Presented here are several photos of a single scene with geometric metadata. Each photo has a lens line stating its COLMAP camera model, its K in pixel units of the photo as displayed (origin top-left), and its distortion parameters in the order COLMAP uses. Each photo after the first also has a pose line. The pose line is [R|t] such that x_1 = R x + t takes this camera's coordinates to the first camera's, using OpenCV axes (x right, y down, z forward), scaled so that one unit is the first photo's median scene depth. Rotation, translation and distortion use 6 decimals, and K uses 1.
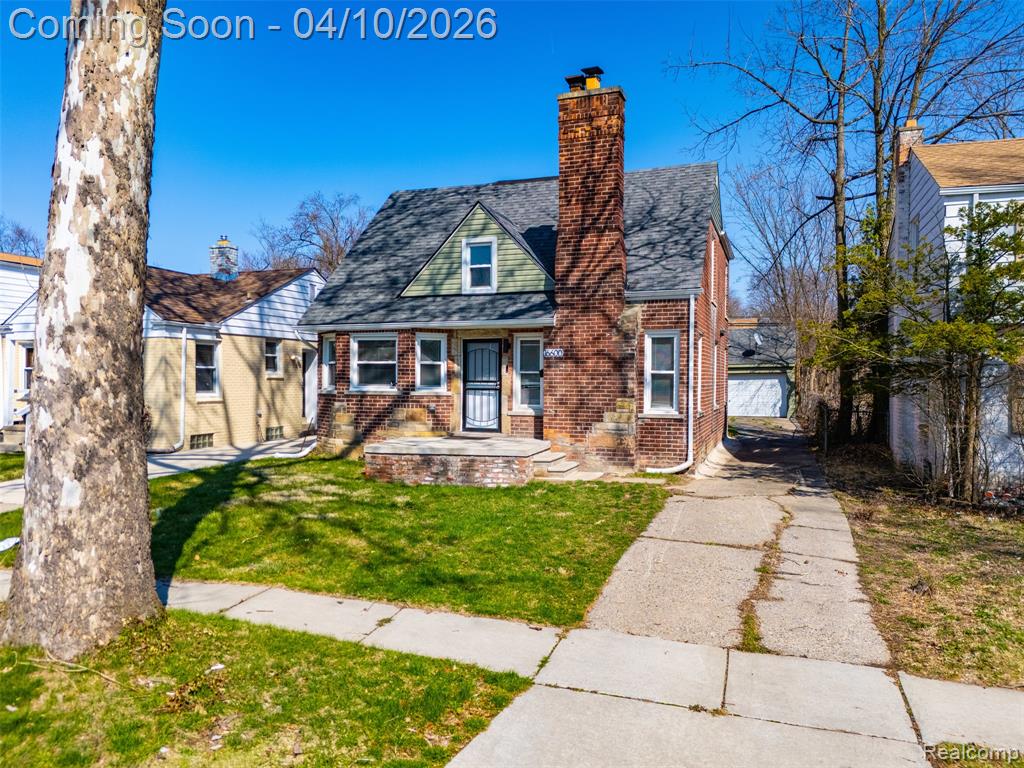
lens RADIAL K [[744.4, 0, 512.0], [0, 744.4, 384.0], [0, 0, 1]] dist [0.112046, -0.123600]
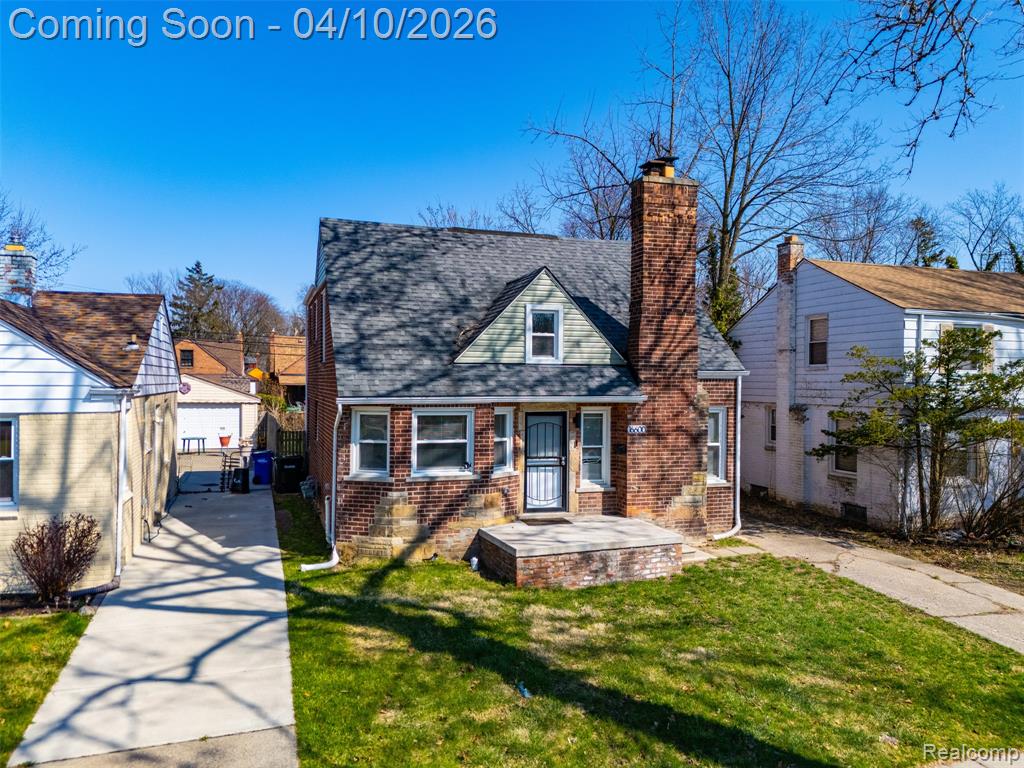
lens RADIAL K [[744.4, 0, 512.0], [0, 744.4, 384.0], [0, 0, 1]] dist [0.112046, -0.123600]
pose [[0.789327, 0.001389, 0.613971, -0.698256], [-0.000835, 0.999999, -0.001190, -0.101900], [-0.613972, 0.000426, 0.789328, 0.309131]]
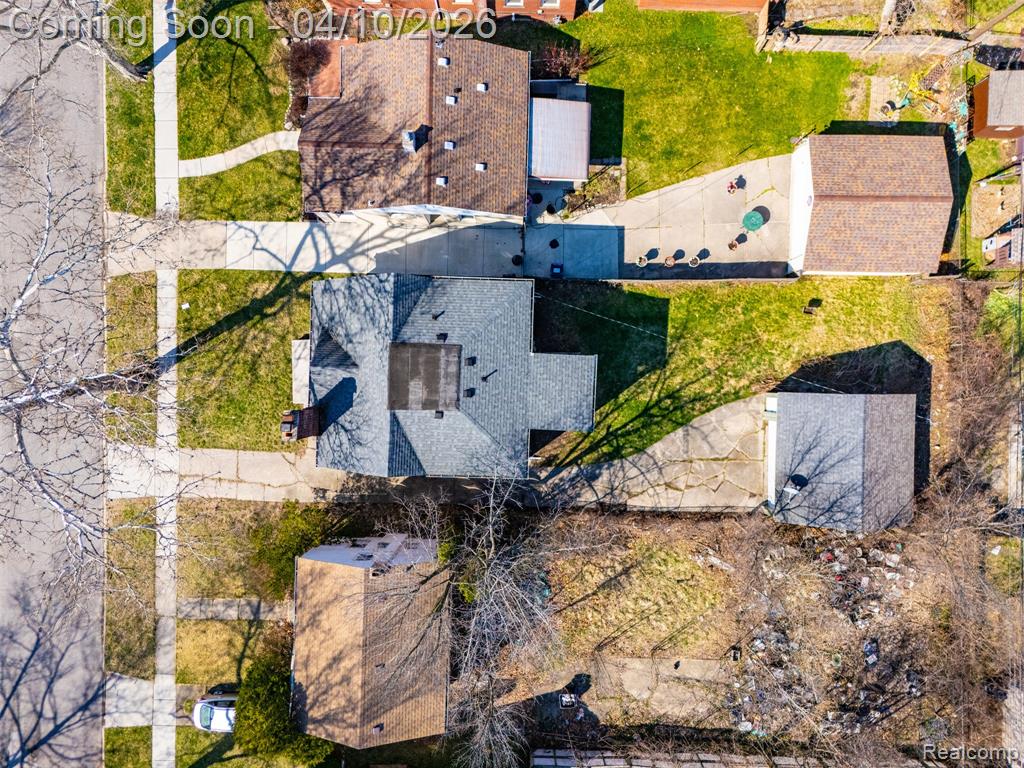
lens RADIAL K [[748.5, 0, 512.0], [0, 748.5, 384.0], [0, 0, 1]] dist [0.081022, -0.073043]
pose [[0.307346, 0.951597, 0.000969, 0.175466], [0.007723, -0.003513, 0.999964, -2.472991], [0.951566, -0.307328, -0.008429, 1.637666]]
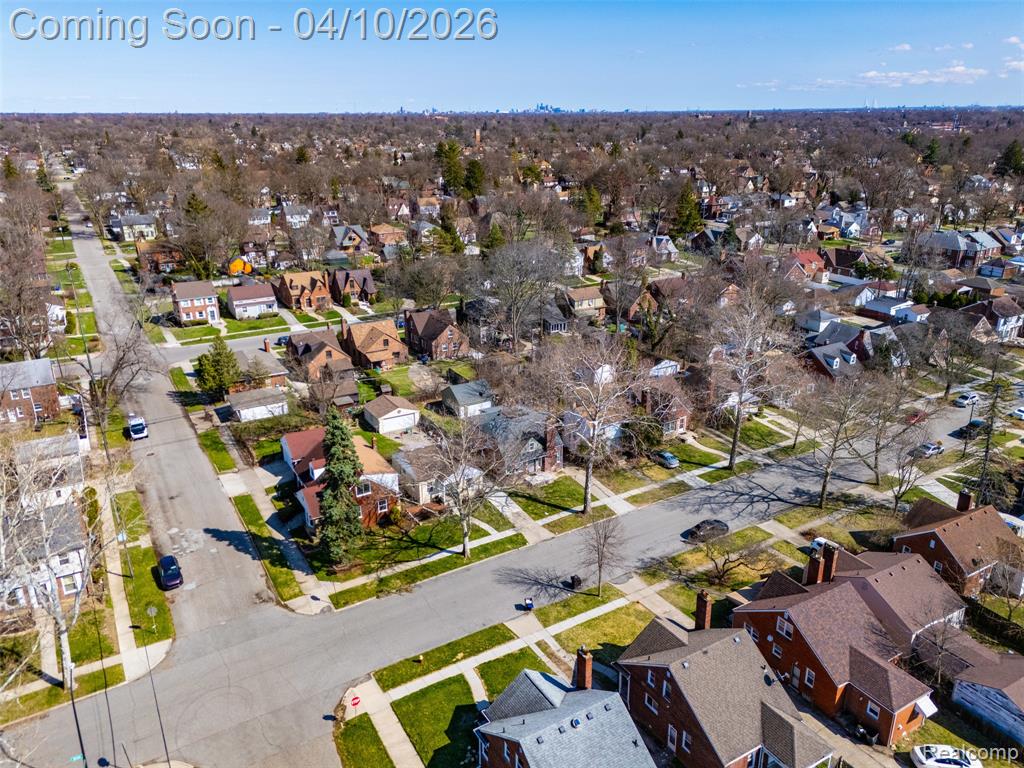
lens RADIAL K [[744.4, 0, 512.0], [0, 744.4, 384.0], [0, 0, 1]] dist [0.112046, -0.123600]
pose [[0.647564, -0.265223, 0.714365, -4.429144], [0.008290, 0.939870, 0.341432, -2.766955], [-0.761966, -0.215177, 0.610824, -2.458811]]
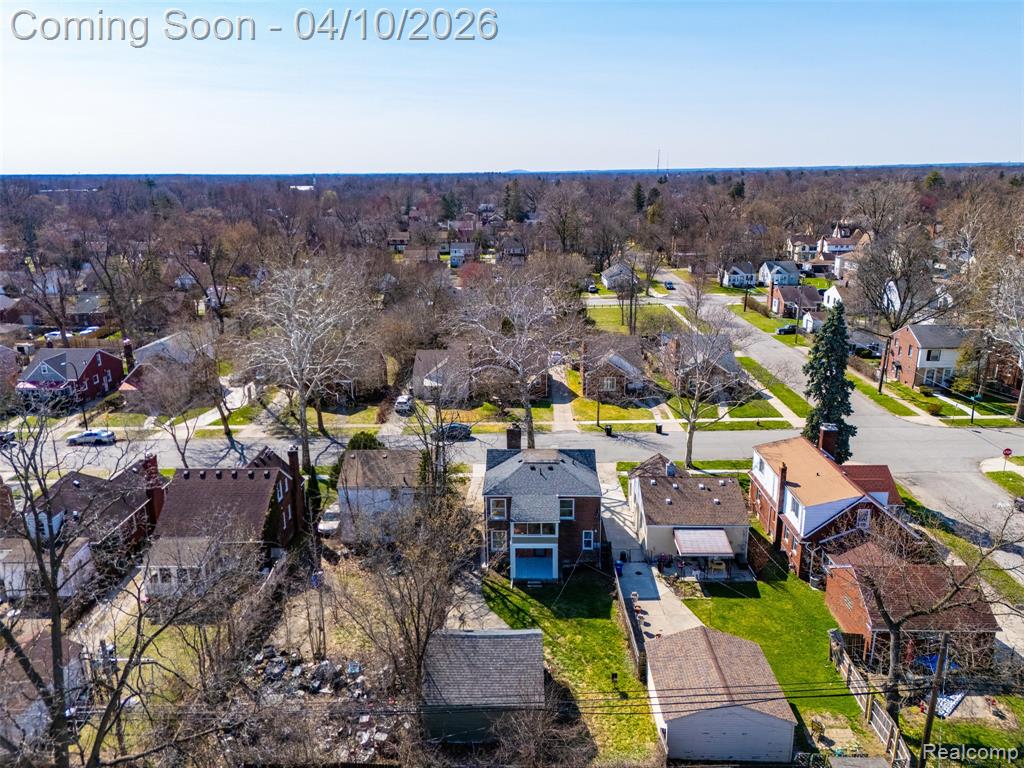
lens RADIAL K [[748.5, 0, 512.0], [0, 748.5, 384.0], [0, 0, 1]] dist [0.081022, -0.073043]
pose [[-0.949530, 0.090715, -0.300274, 1.368314], [0.007218, 0.963334, 0.268207, -1.767883], [0.313594, 0.252503, -0.915369, 4.836522]]
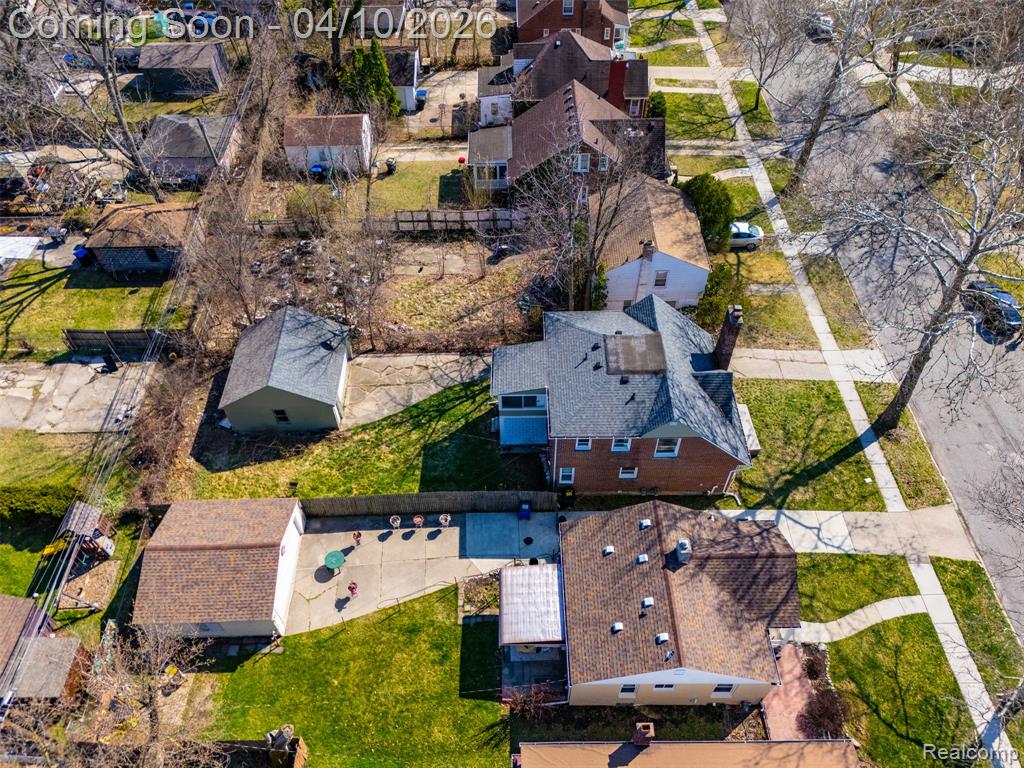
lens RADIAL K [[744.4, 0, 512.0], [0, 744.4, 384.0], [0, 0, 1]] dist [0.112046, -0.123600]
pose [[-0.341865, -0.721276, 0.602403, -1.405516], [0.011875, 0.637658, 0.770228, -2.274299], [-0.939674, 0.270468, -0.209428, 2.357766]]
